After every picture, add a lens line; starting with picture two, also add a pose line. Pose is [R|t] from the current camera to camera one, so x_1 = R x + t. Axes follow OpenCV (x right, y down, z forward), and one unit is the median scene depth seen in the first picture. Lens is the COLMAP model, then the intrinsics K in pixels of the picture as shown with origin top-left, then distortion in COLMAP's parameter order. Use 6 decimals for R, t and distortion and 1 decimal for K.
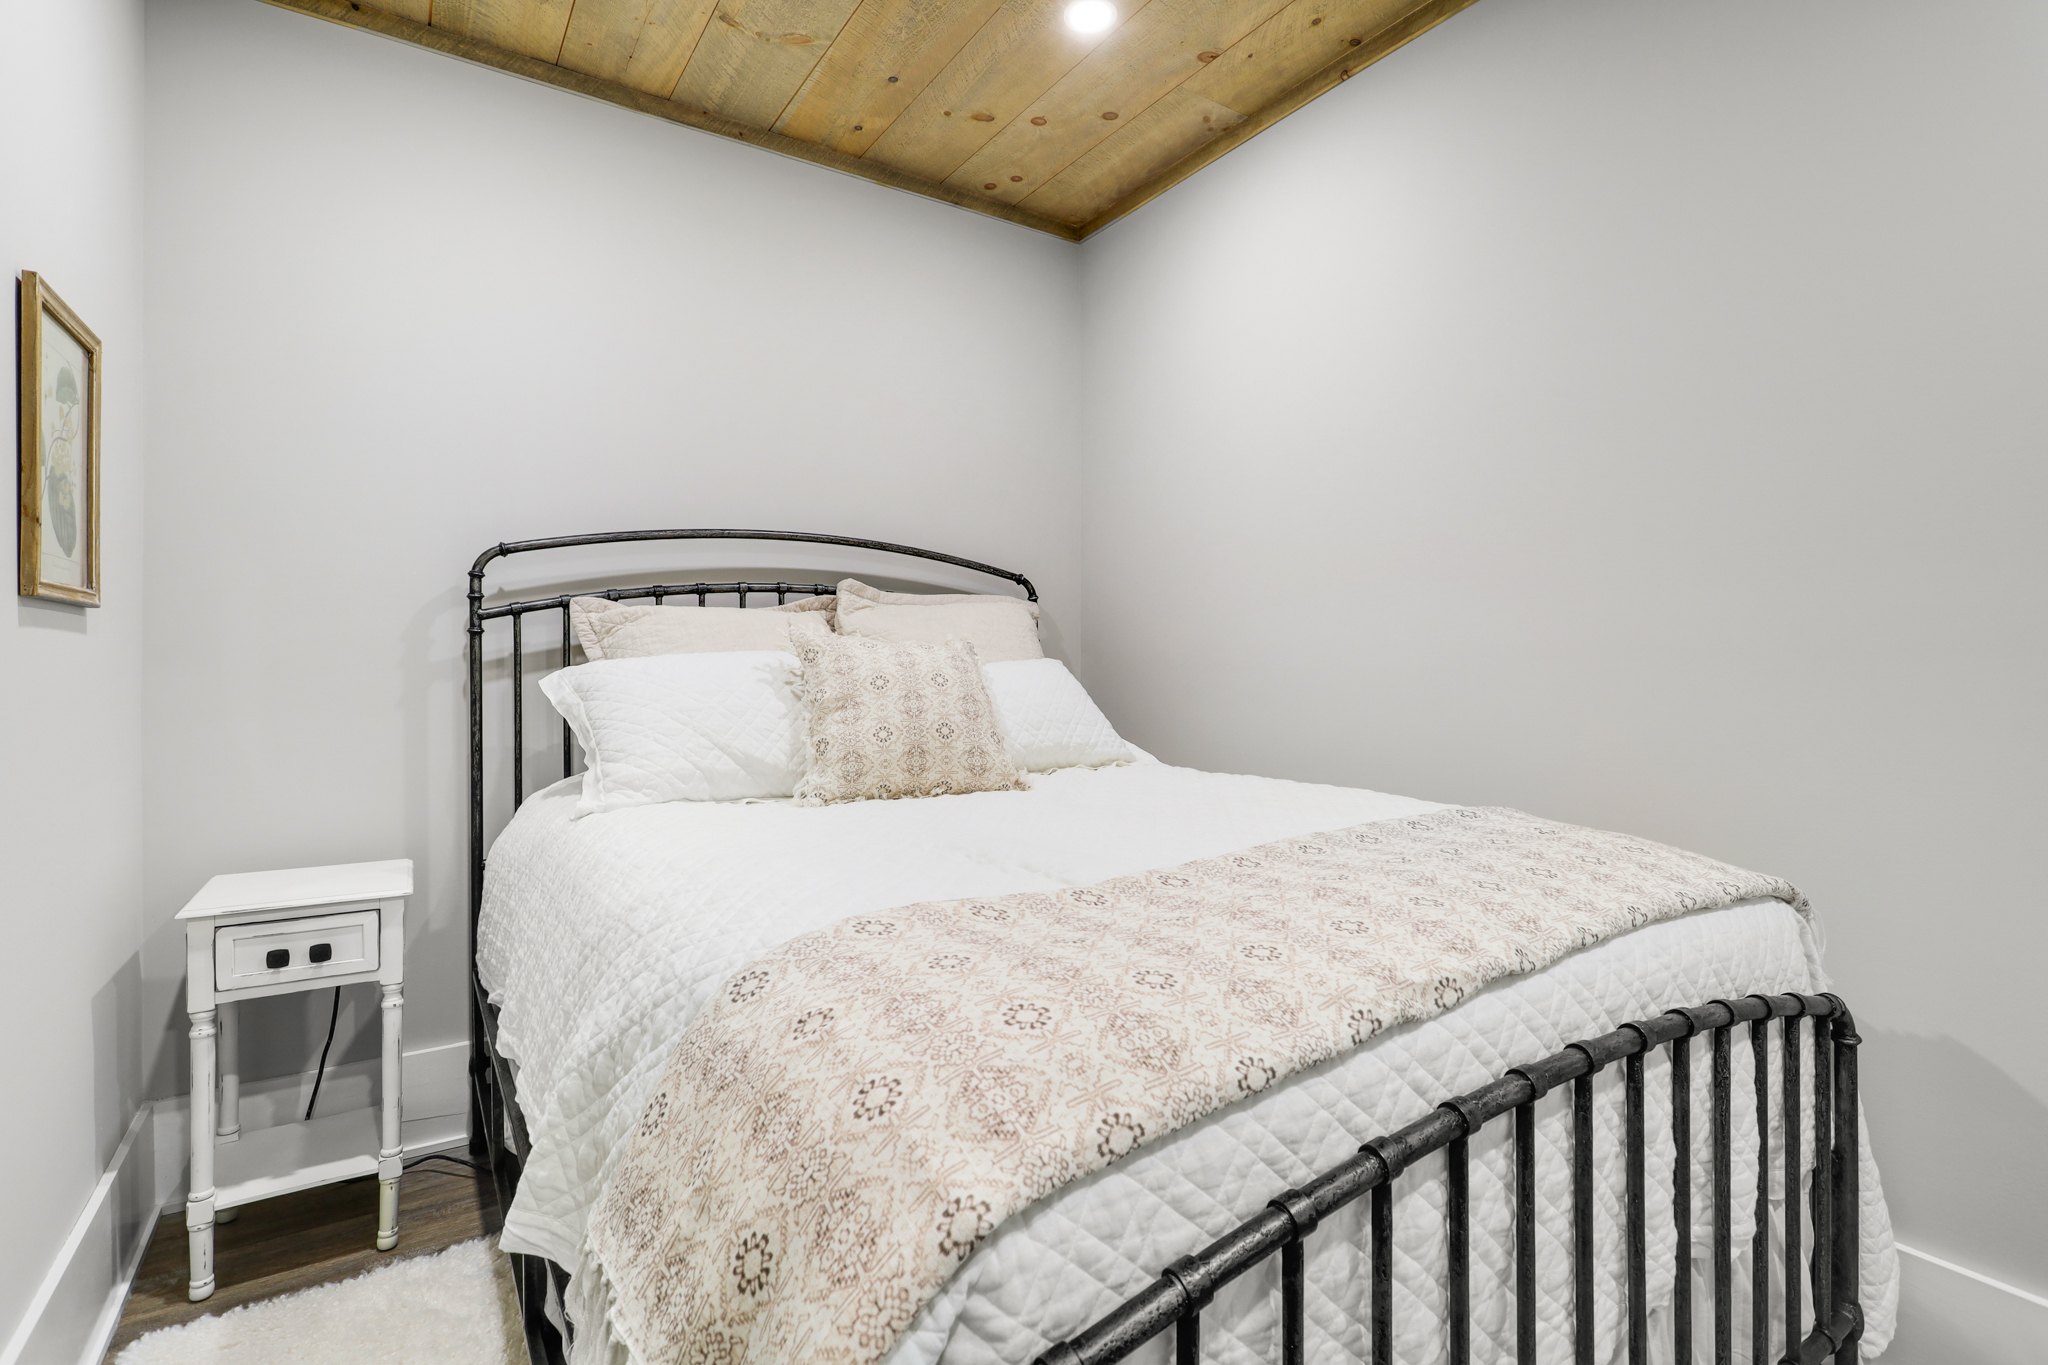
lens RADIAL K [[971.8, 0, 1028.1], [0, 971.8, 675.2], [0, 0, 1]] dist [-0.005080, -0.000059]
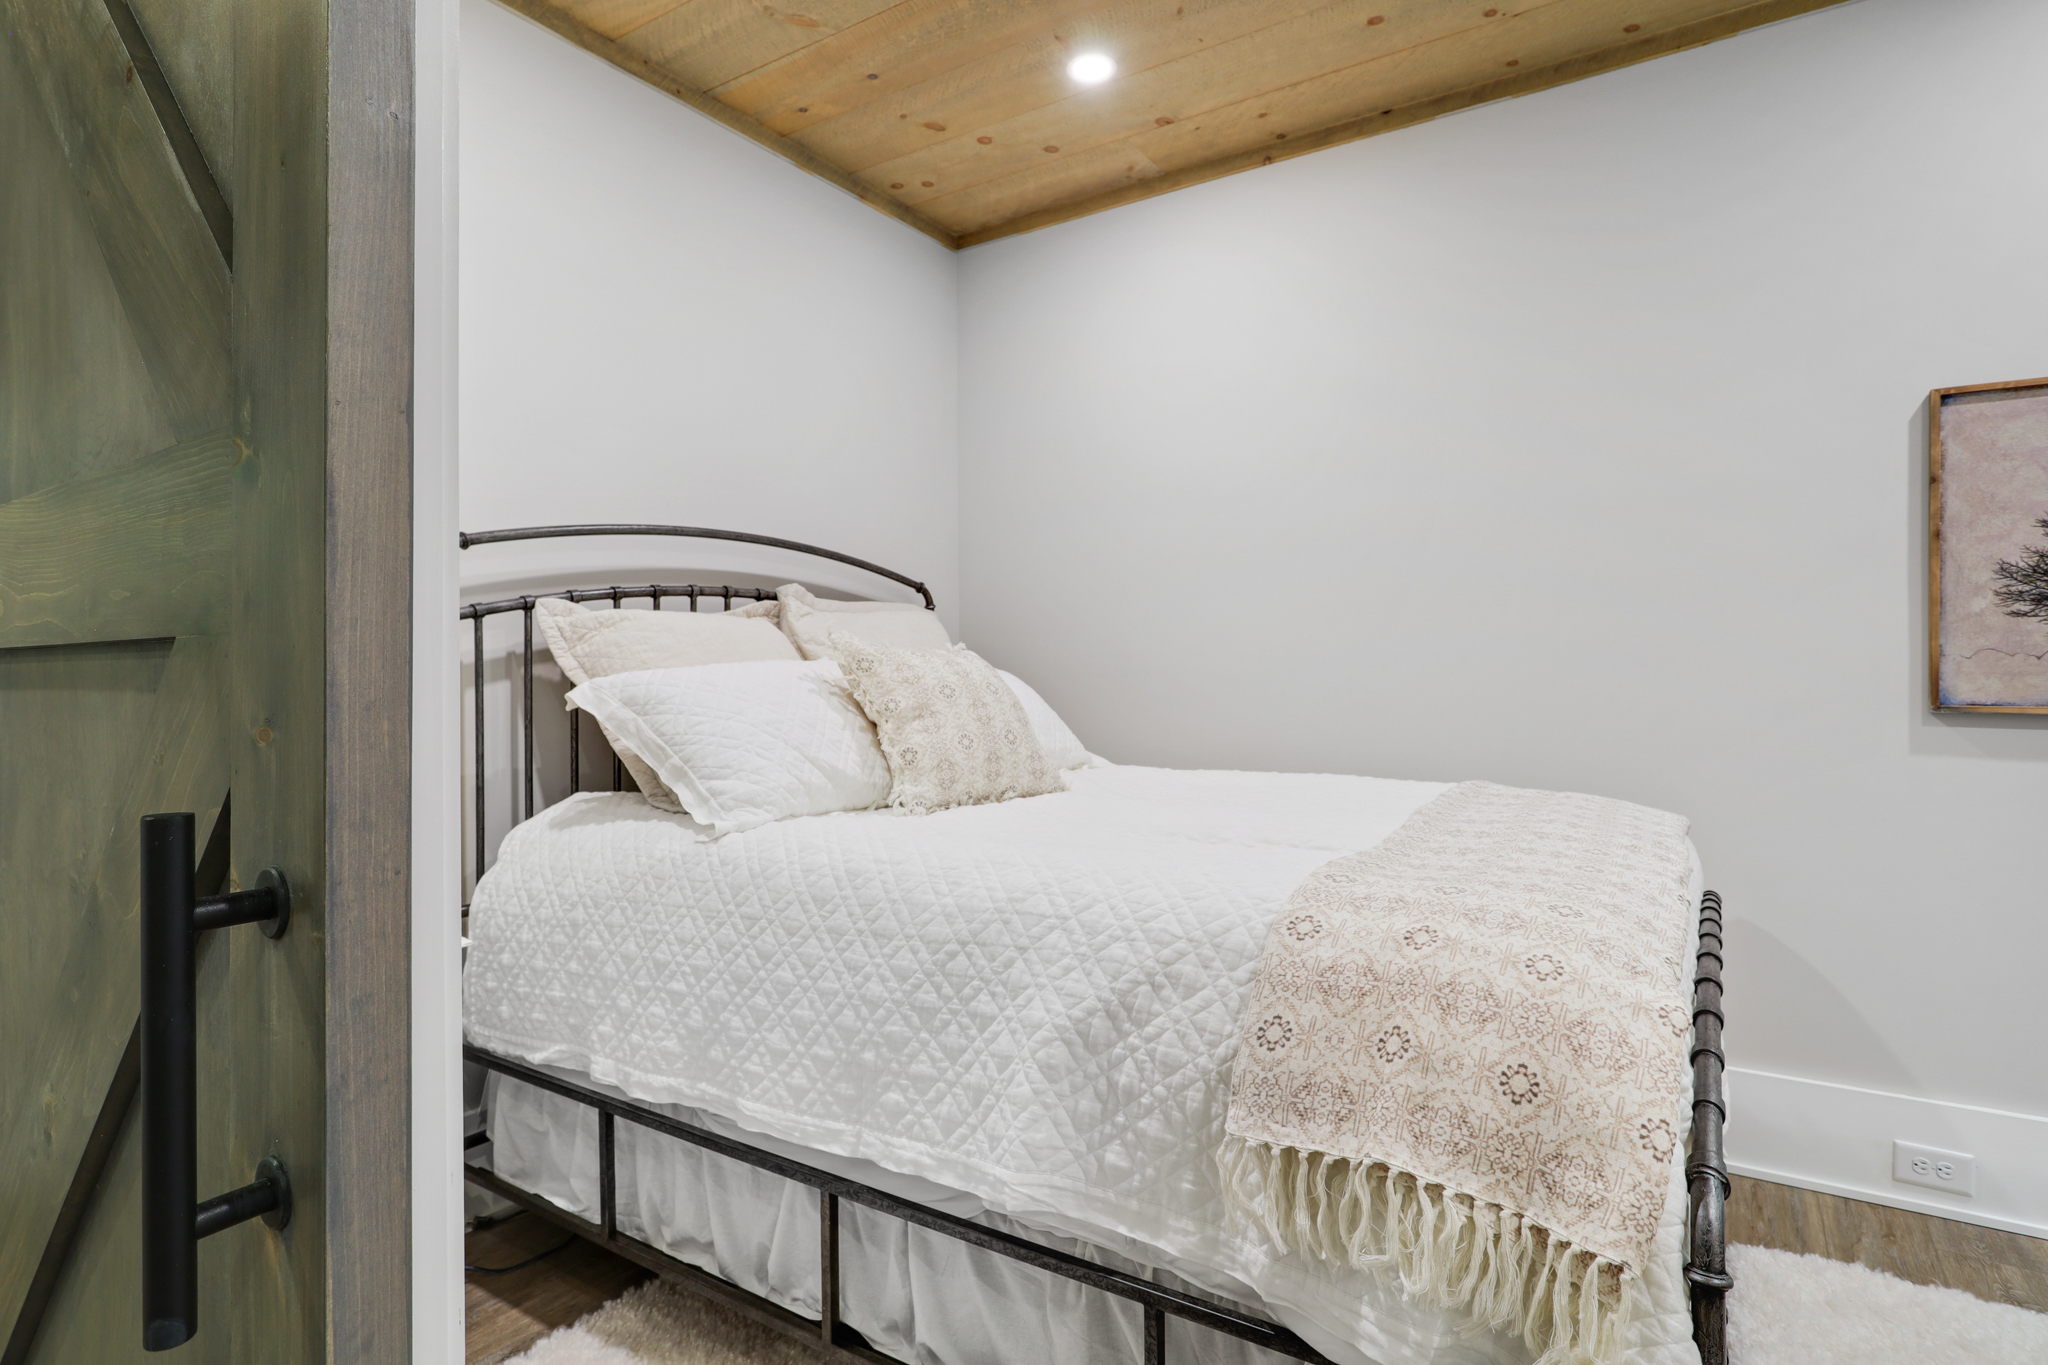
lens RADIAL K [[1072.2, 0, 1025.0], [0, 1072.2, 680.3], [0, 0, 1]] dist [-0.009169, 0.007285]
pose [[0.919114, -0.006457, 0.393939, -0.439979], [0.009068, 0.999948, -0.004768, 0.001712], [-0.393888, 0.007954, 0.919124, -0.049941]]
